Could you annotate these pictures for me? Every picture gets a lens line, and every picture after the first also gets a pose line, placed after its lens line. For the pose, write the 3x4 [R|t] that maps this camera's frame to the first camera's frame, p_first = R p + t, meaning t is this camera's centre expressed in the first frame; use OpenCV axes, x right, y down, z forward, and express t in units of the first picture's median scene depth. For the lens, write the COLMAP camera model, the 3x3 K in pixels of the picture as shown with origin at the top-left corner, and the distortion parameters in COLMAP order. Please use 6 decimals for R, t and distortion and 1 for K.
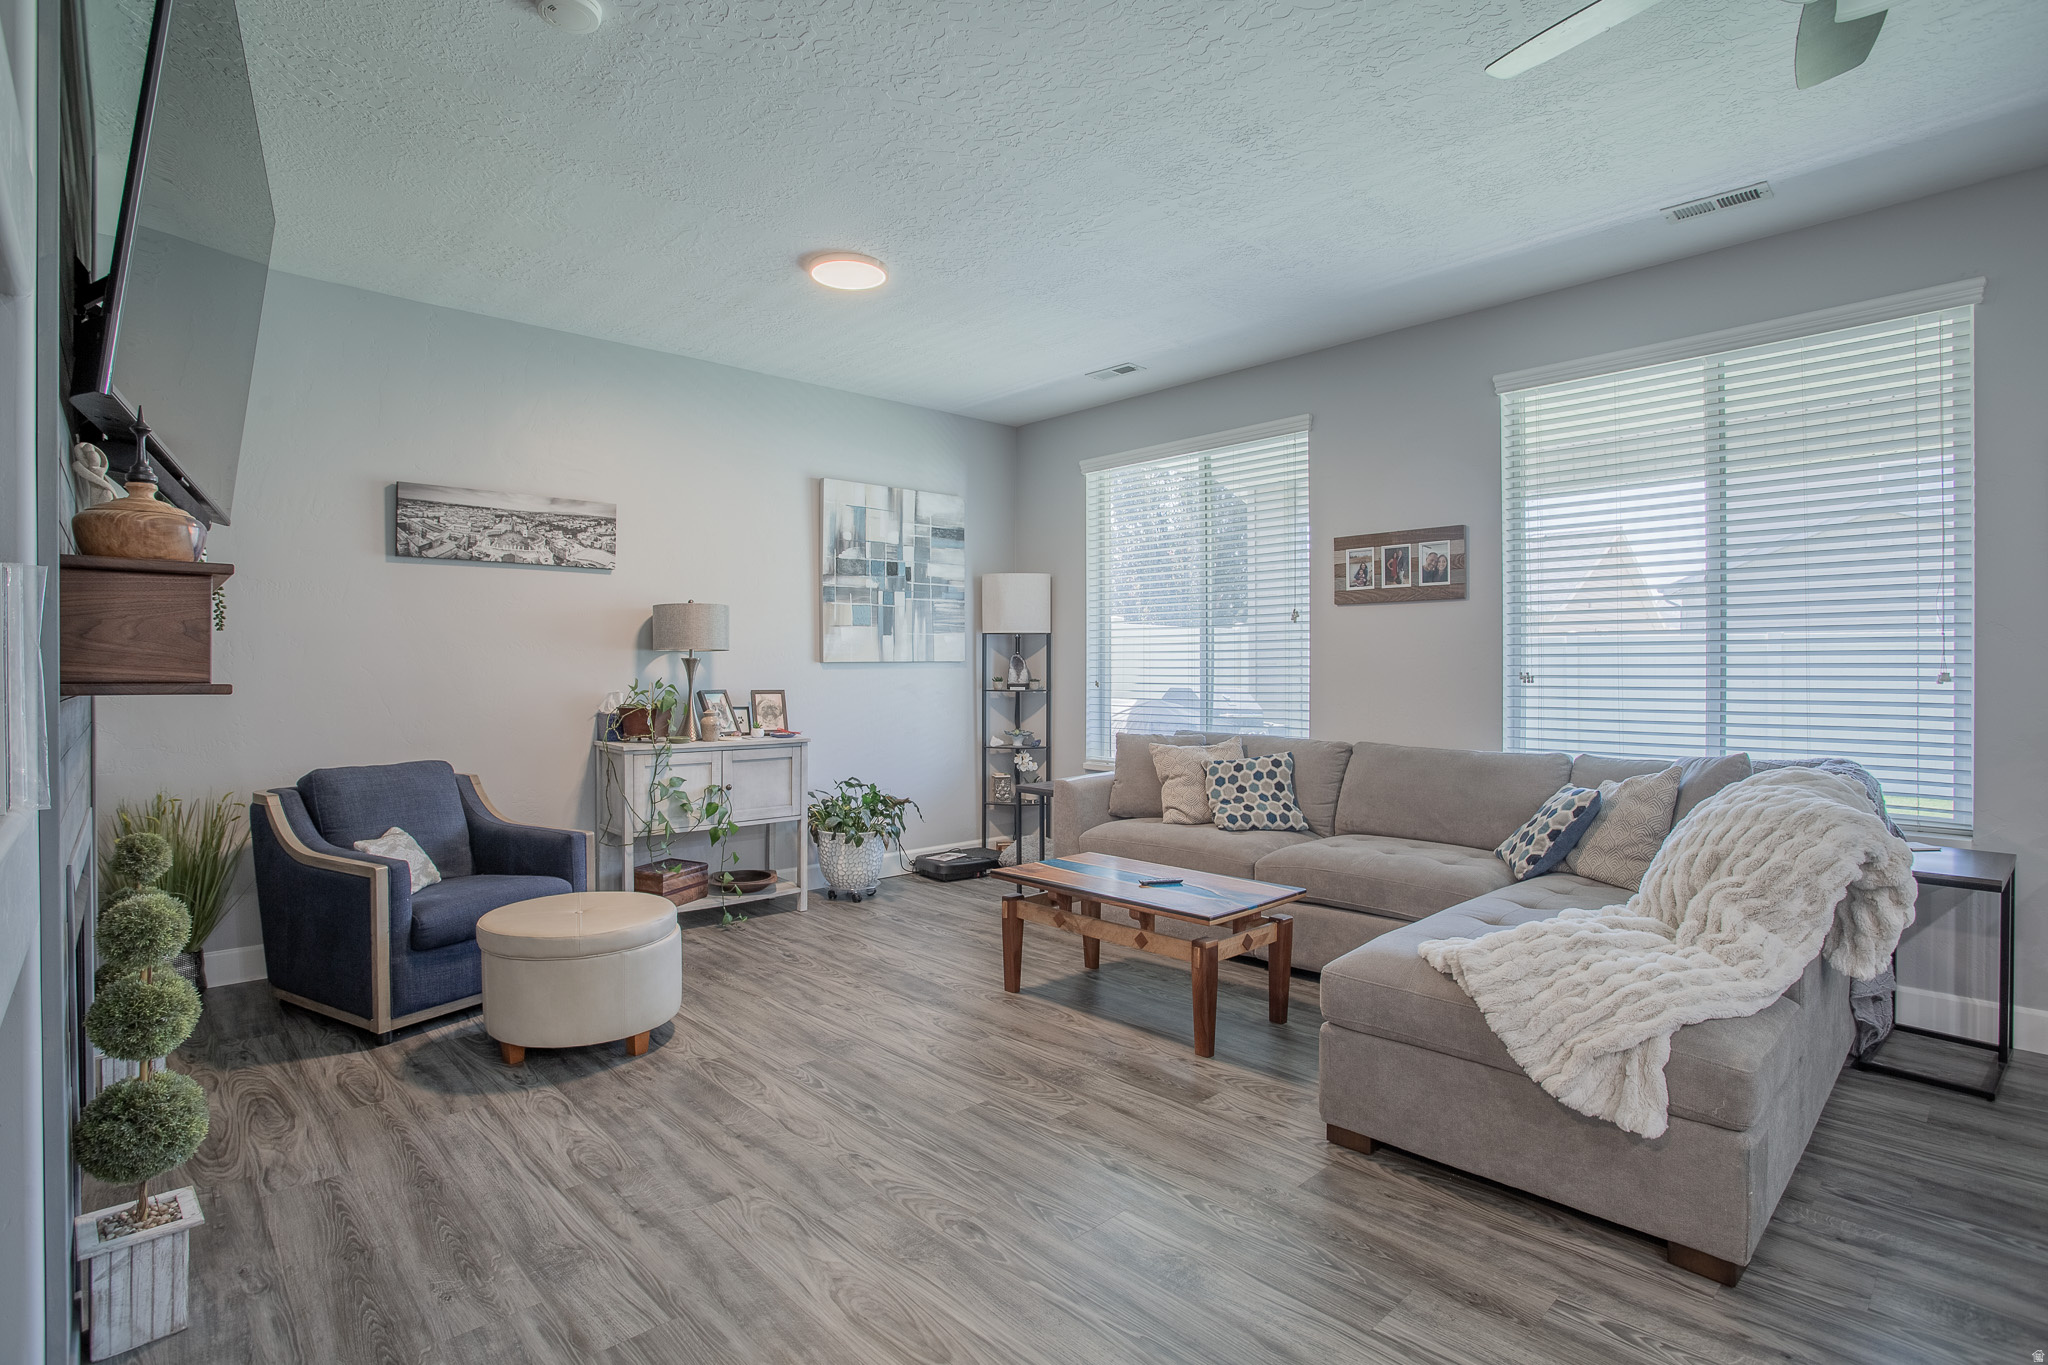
lens RADIAL K [[999.0, 0, 1015.3], [0, 999.0, 674.0], [0, 0, 1]] dist [-0.071129, 0.028169]
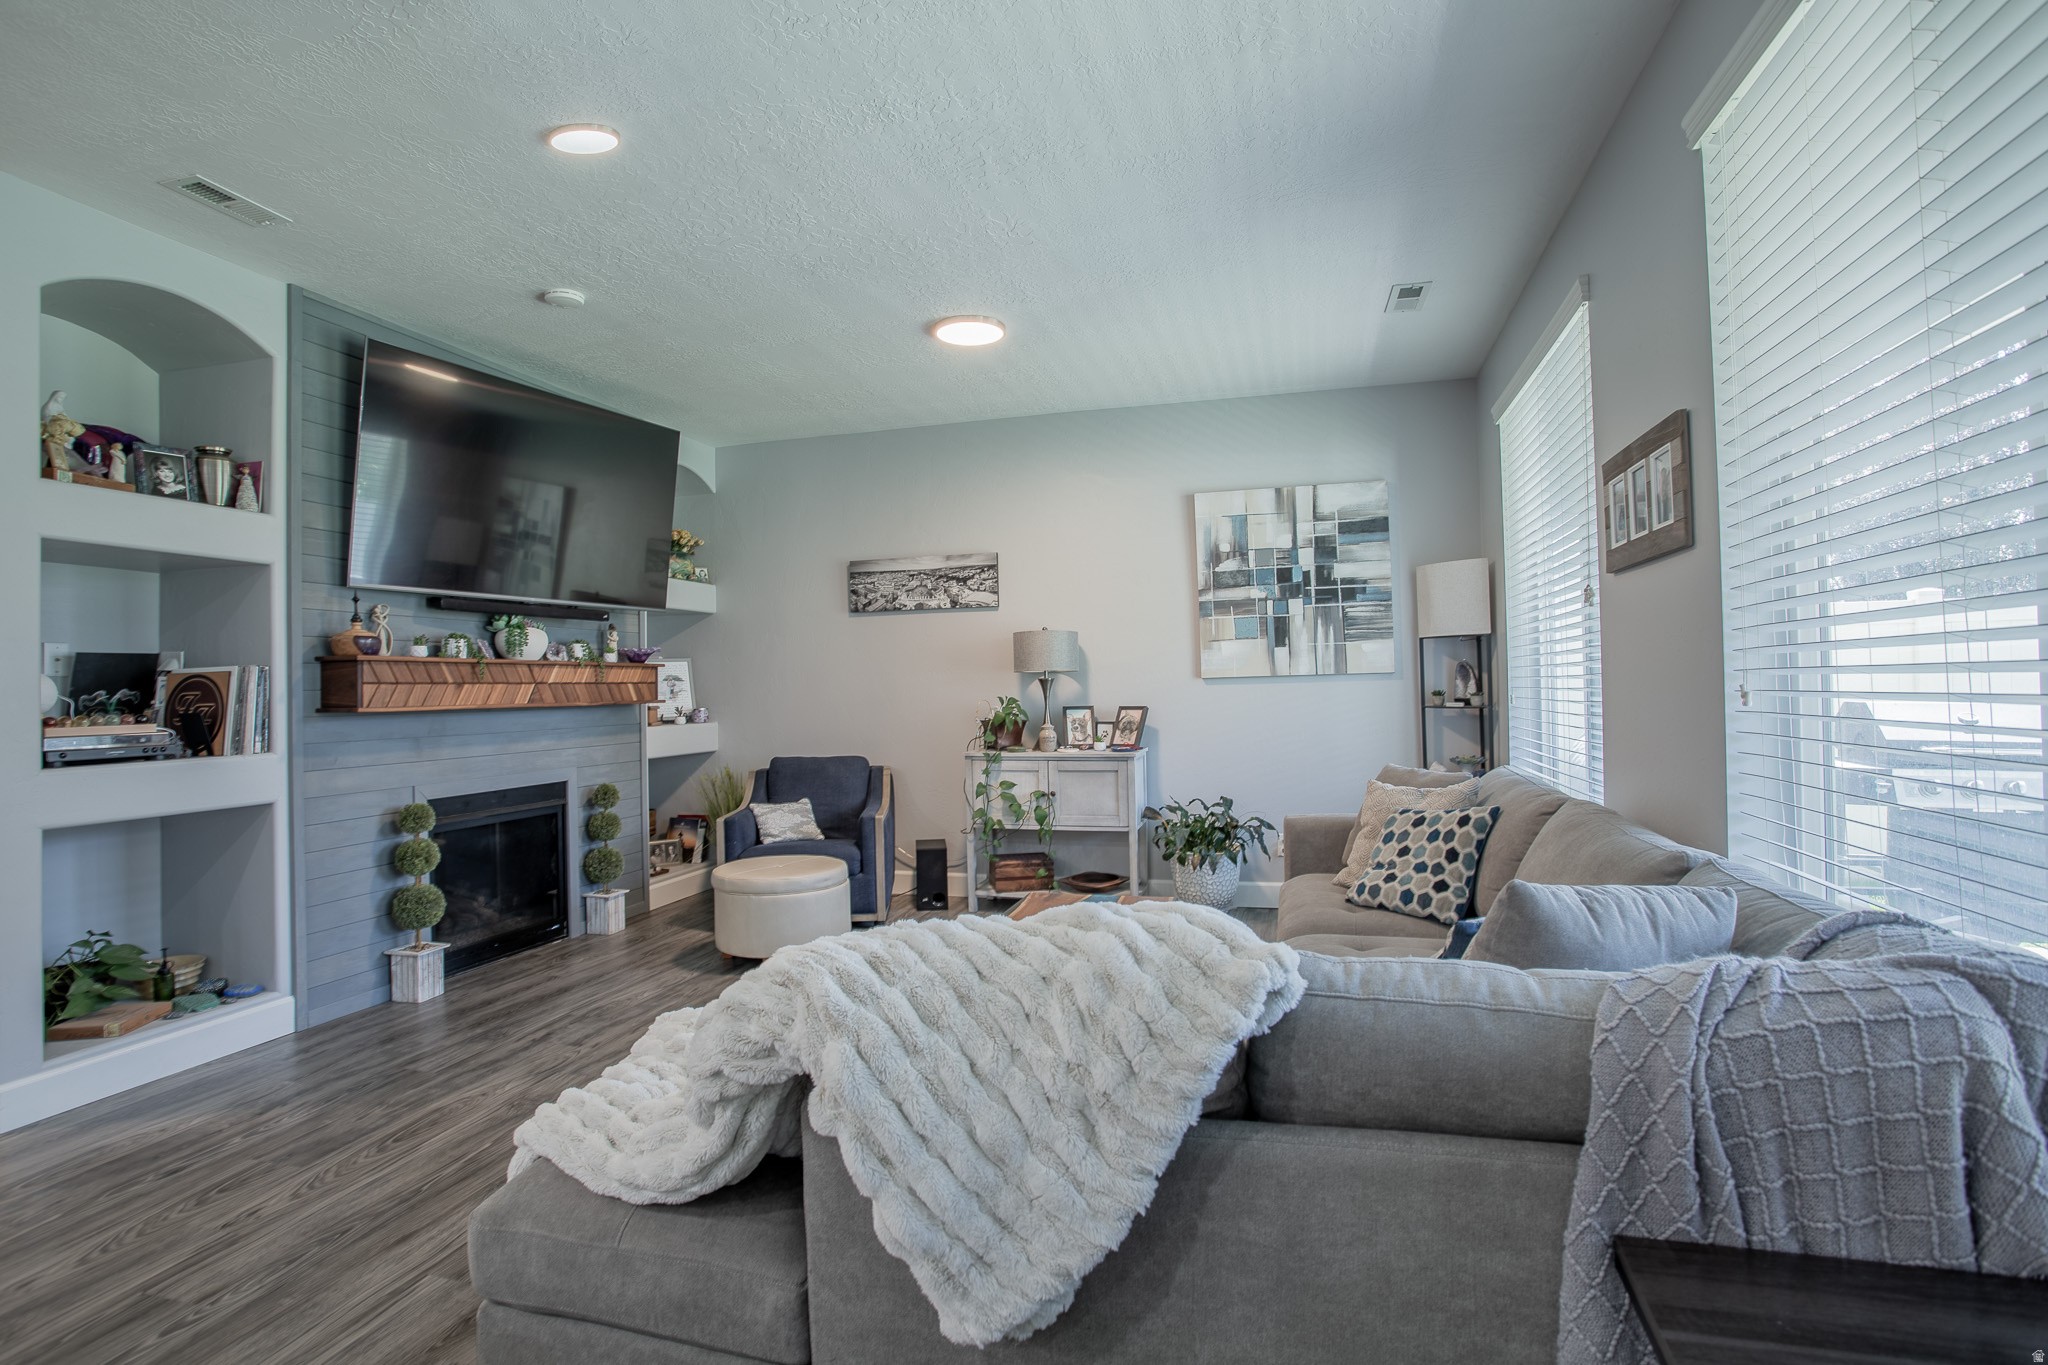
lens RADIAL K [[1000.6, 0, 1016.0], [0, 1000.6, 674.2], [0, 0, 1]] dist [-0.079098, 0.036518]
pose [[0.522439, -0.020518, -0.852430, 0.733884], [0.013247, 0.999785, -0.015946, -0.003179], [0.852574, -0.002961, 0.522598, 0.426051]]
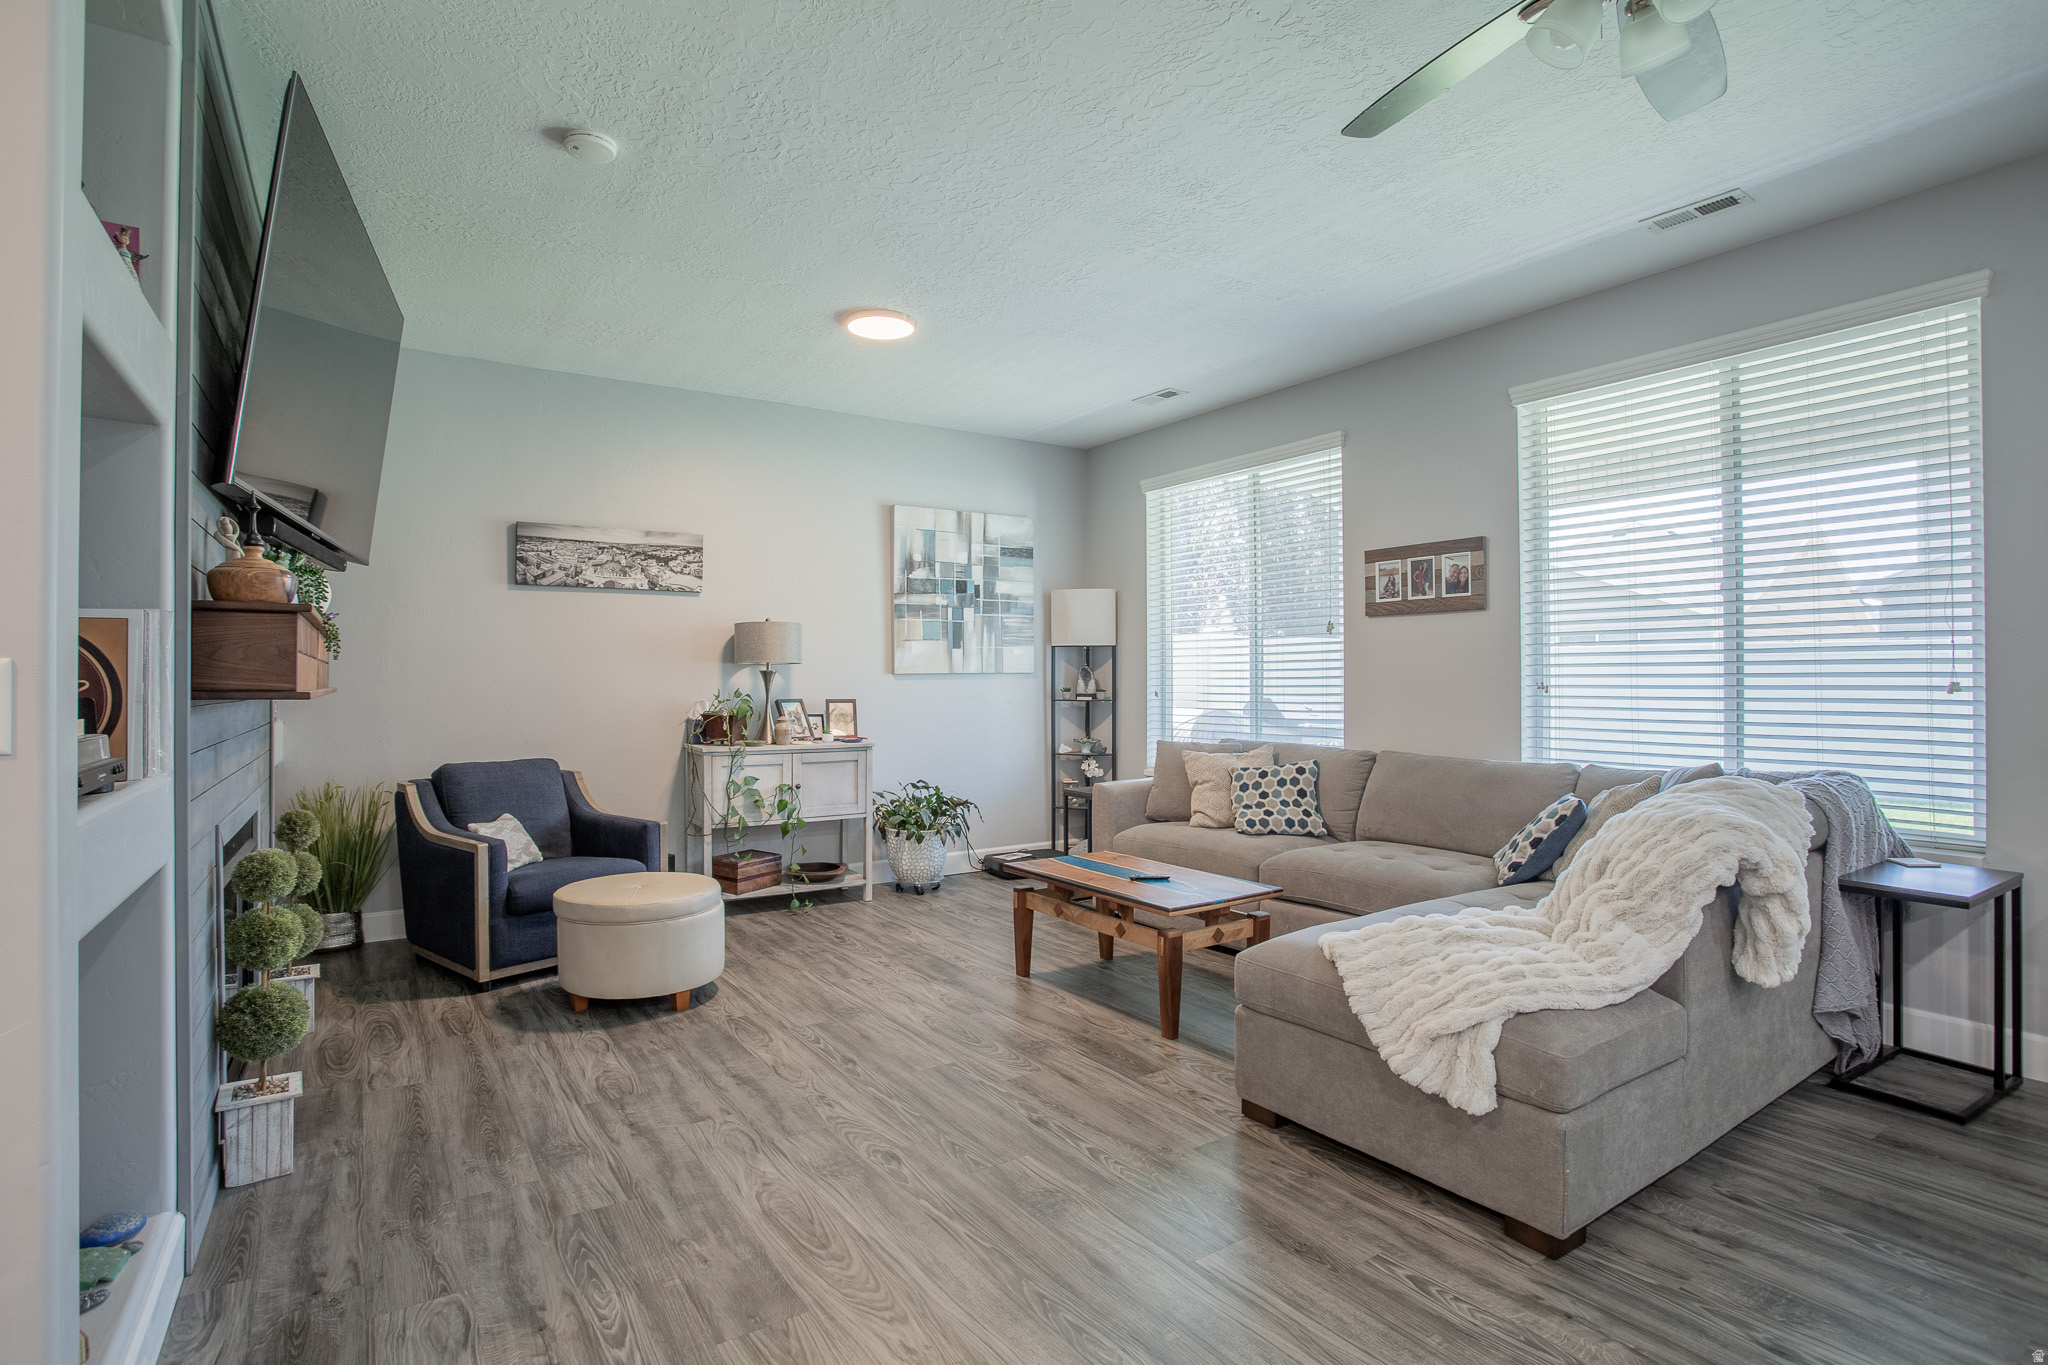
lens RADIAL K [[1000.6, 0, 1016.0], [0, 1000.6, 674.2], [0, 0, 1]] dist [-0.079098, 0.036518]
pose [[0.987008, -0.002279, -0.160656, 0.149250], [0.000637, 0.999947, -0.010271, 0.000010], [0.160671, 0.010036, 0.986957, -0.072977]]
